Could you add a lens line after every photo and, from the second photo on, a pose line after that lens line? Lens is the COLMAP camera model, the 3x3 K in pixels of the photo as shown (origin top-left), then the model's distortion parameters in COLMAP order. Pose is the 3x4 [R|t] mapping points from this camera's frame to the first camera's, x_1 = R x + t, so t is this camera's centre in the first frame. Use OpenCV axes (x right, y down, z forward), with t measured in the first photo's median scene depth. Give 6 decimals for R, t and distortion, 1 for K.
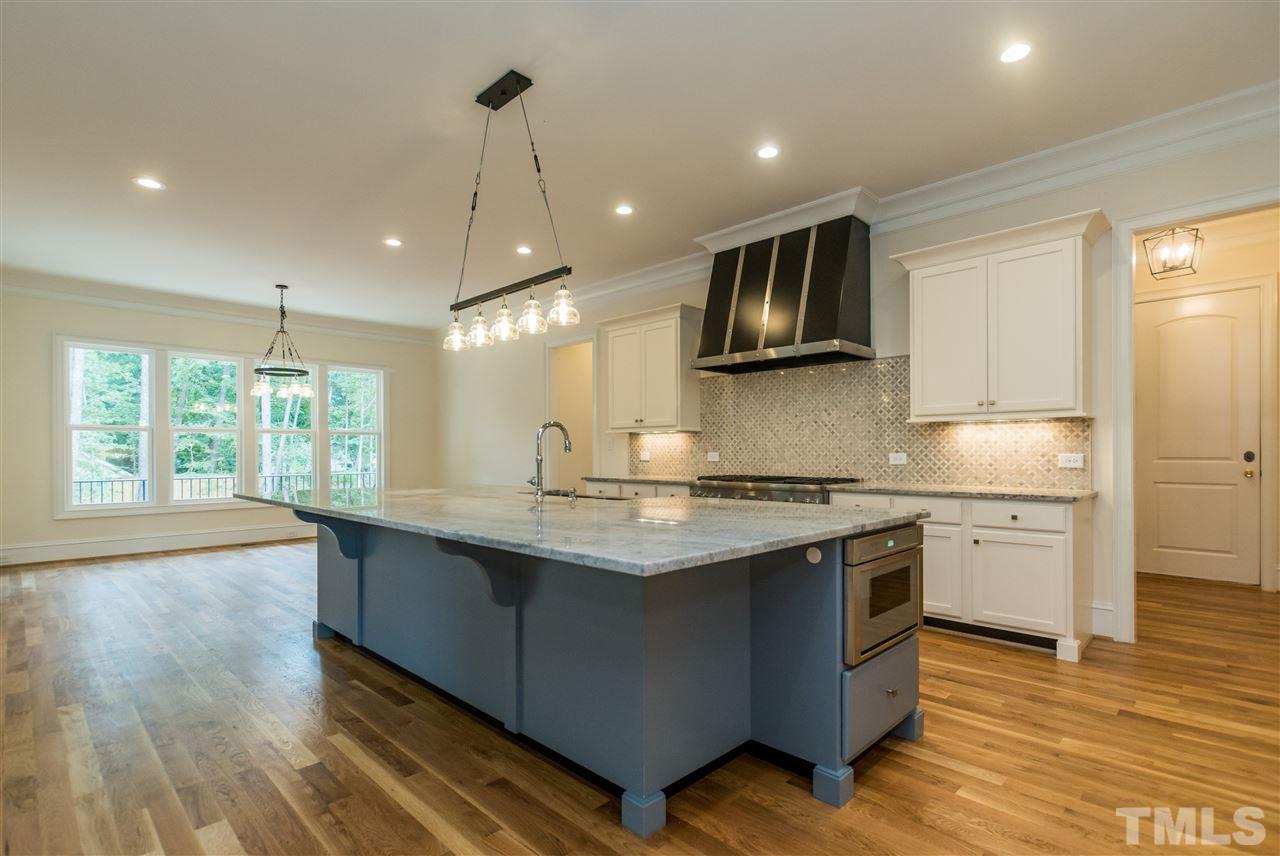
lens RADIAL K [[615.0, 0, 659.9], [0, 615.0, 454.0], [0, 0, 1]] dist [0.000506, 0.001879]
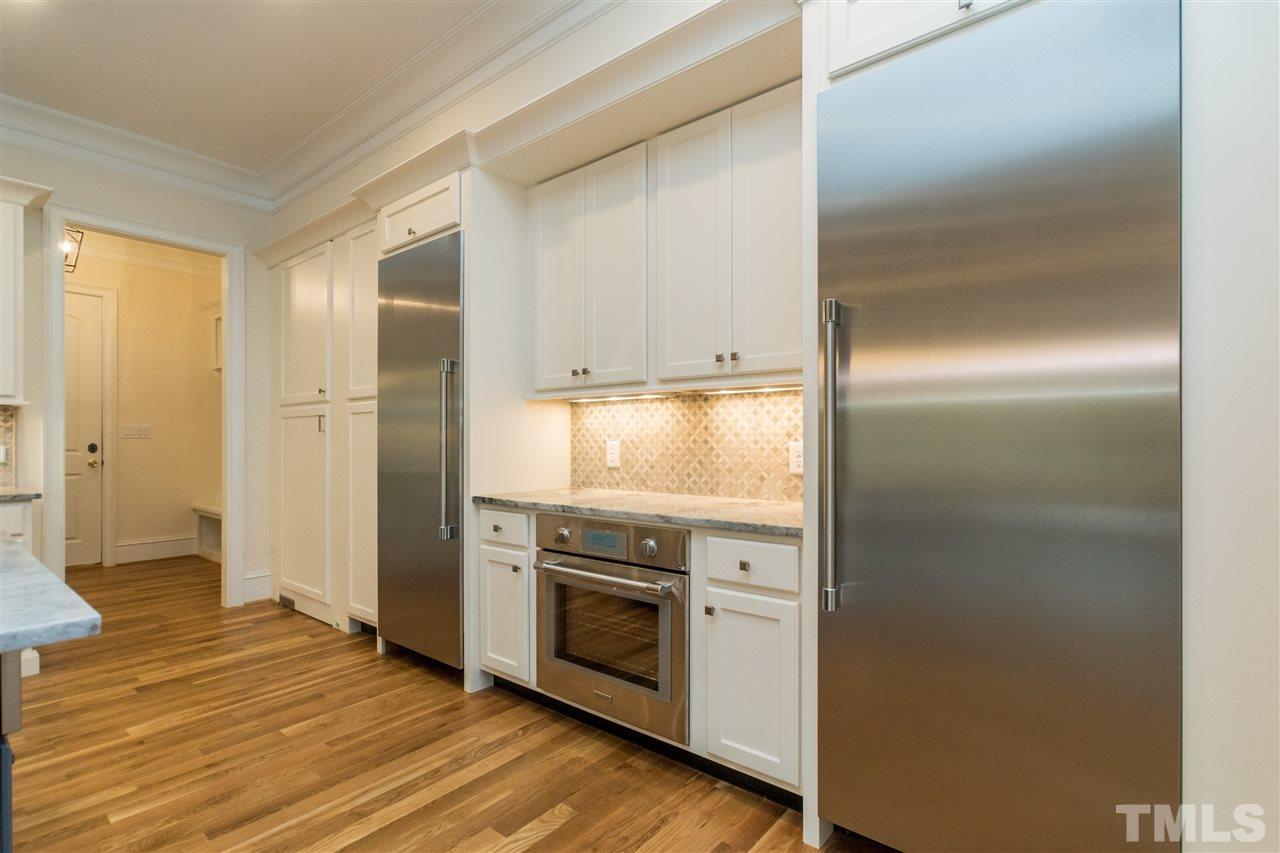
lens RADIAL K [[615.0, 0, 612.5], [0, 615.0, 439.5], [0, 0, 1]] dist [0.000506, 0.001879]
pose [[-0.056379, 0.007049, 0.998385, -0.232999], [0.002555, 0.999973, -0.006916, -0.001719], [-0.998406, 0.002161, -0.056396, 0.155952]]
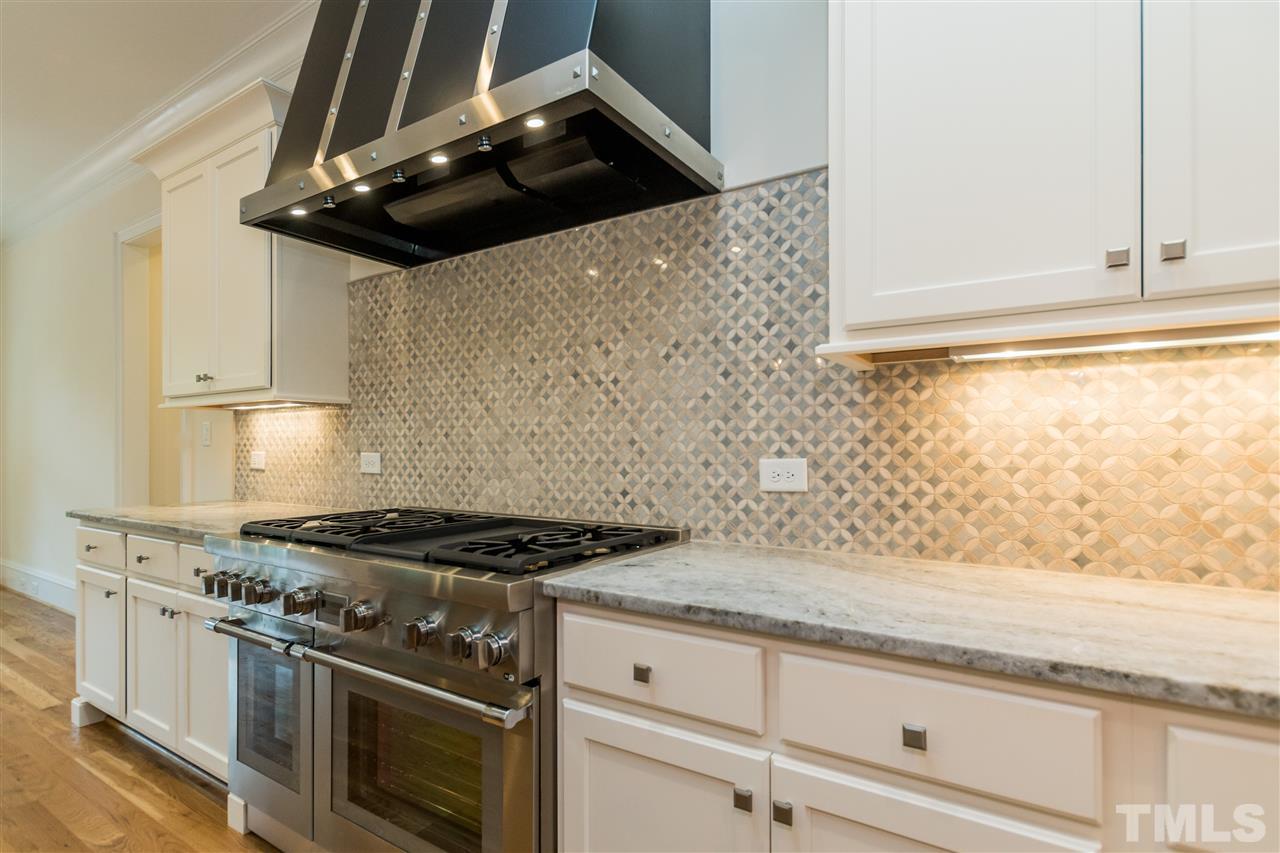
lens RADIAL K [[631.4, 0, 649.6], [0, 631.4, 448.4], [0, 0, 1]] dist [-0.000537, 0.002305]
pose [[0.983064, 0.004238, 0.183215, 0.275120], [-0.003397, 0.999982, -0.004903, -0.005450], [-0.183233, 0.004198, 0.983061, 0.736484]]
